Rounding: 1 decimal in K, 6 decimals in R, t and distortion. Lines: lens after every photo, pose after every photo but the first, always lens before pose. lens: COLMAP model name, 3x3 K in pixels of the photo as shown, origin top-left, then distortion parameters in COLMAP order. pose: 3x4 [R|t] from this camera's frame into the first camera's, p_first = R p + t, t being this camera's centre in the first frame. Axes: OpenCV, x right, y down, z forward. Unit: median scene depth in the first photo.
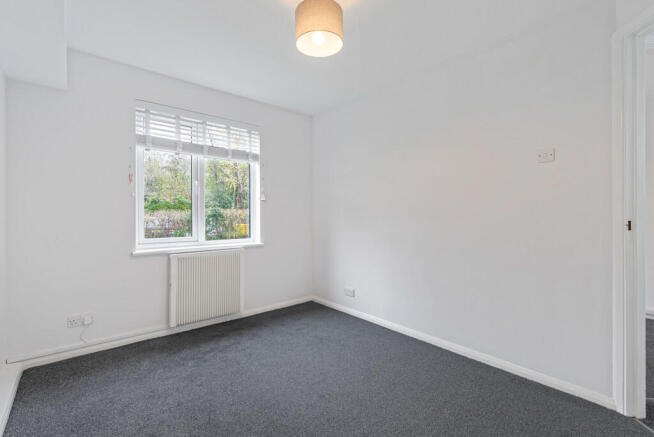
lens RADIAL K [[295.7, 0, 326.5], [0, 295.7, 214.7], [0, 0, 1]] dist [0.010641, -0.000257]
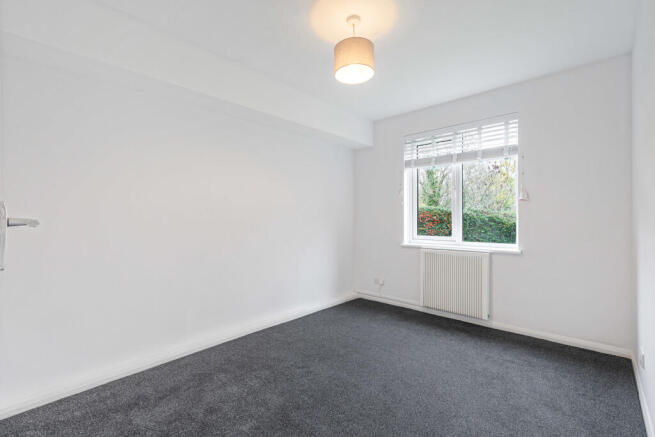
lens RADIAL K [[296.2, 0, 327.0], [0, 296.2, 214.6], [0, 0, 1]] dist [0.010641, -0.000257]
pose [[0.101788, -0.020333, -0.994598, 0.641751], [-0.000038, 0.999791, -0.020443, 0.014005], [0.994806, 0.002119, 0.101766, 0.428726]]
